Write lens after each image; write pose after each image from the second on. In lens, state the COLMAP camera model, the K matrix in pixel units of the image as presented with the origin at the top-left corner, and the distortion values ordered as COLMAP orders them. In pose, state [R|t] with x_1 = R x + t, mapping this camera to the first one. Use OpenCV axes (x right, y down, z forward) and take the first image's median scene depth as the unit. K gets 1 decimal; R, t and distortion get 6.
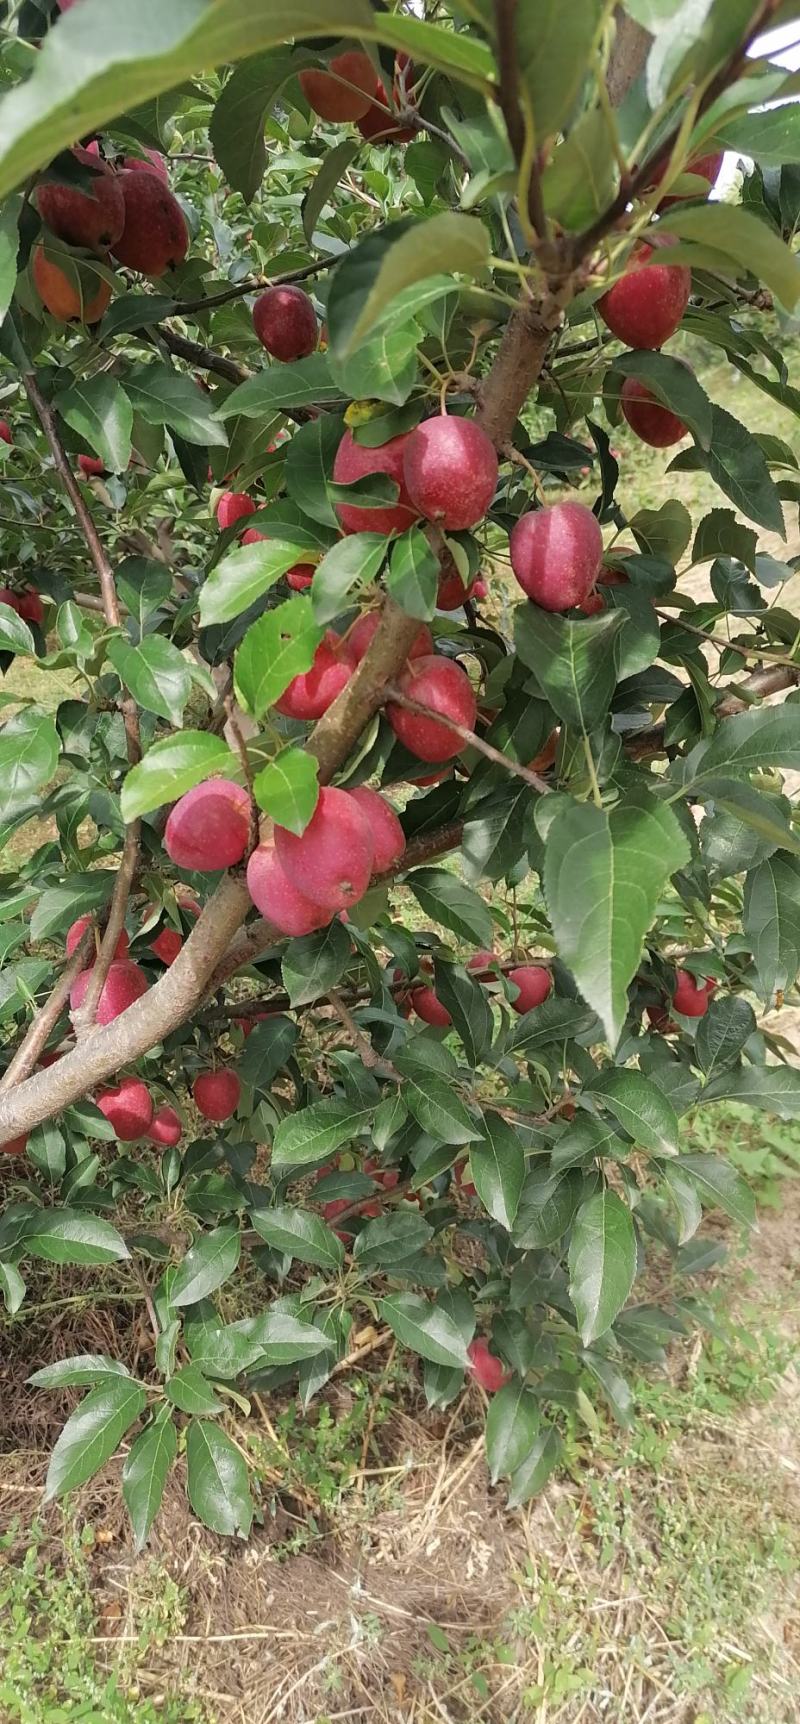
lens RADIAL K [[1764.3, 0, 400.0], [0, 1764.3, 862.0], [0, 0, 1]] dist [0.204886, -0.001884]
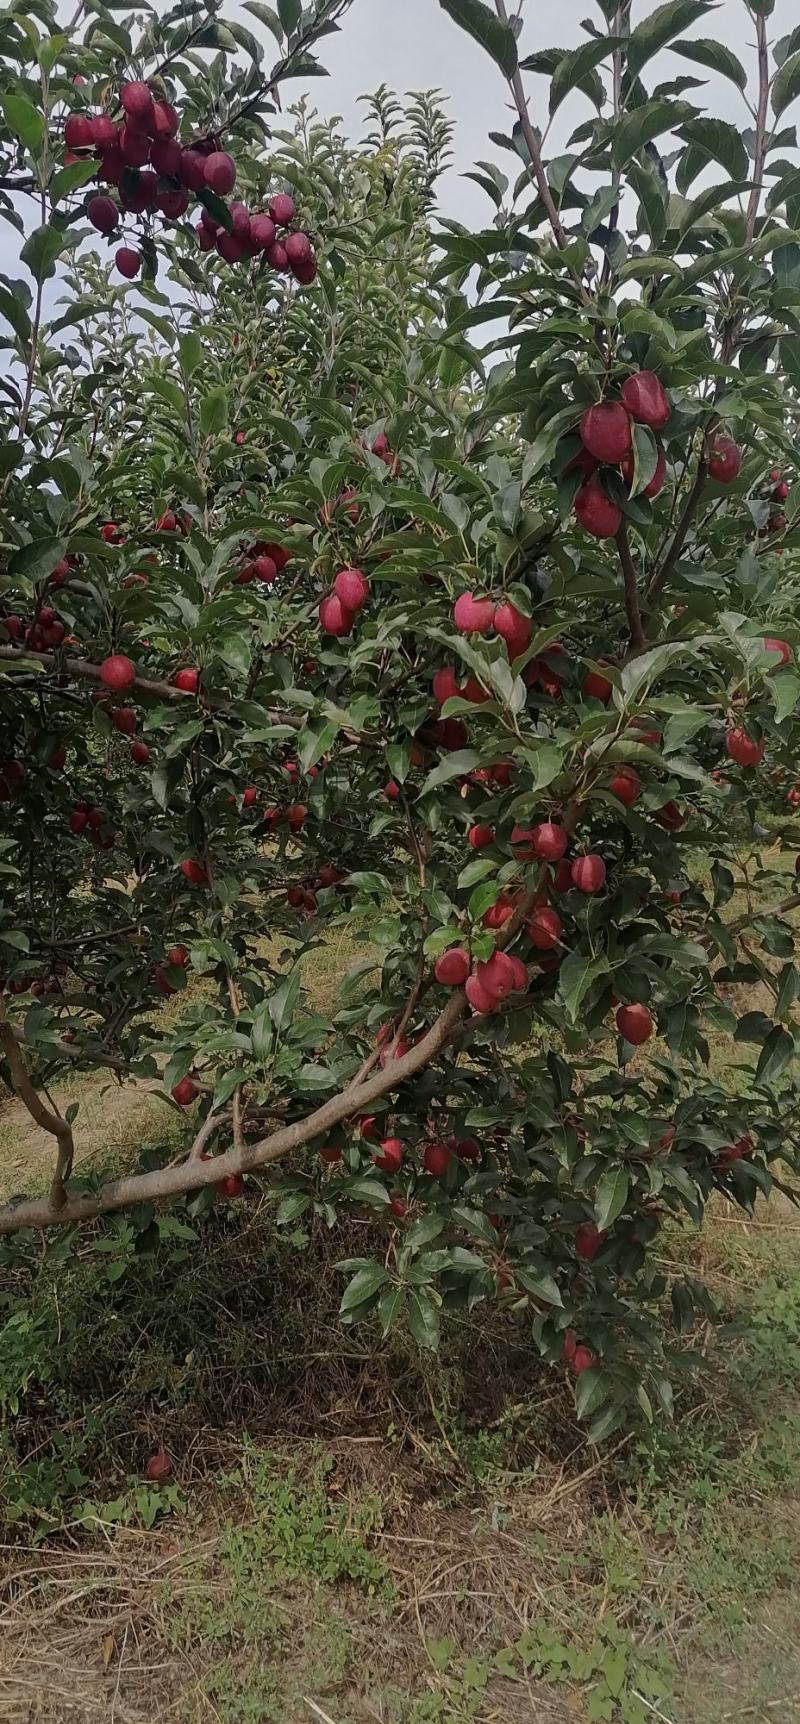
lens RADIAL K [[1785.4, 0, 400.0], [0, 1785.4, 862.0], [0, 0, 1]] dist [0.002046, -0.005395]
pose [[0.986987, 0.081957, -0.138348, 0.165722], [-0.103937, 0.981634, -0.159975, 0.259321], [0.122696, 0.172273, 0.977378, -1.597752]]
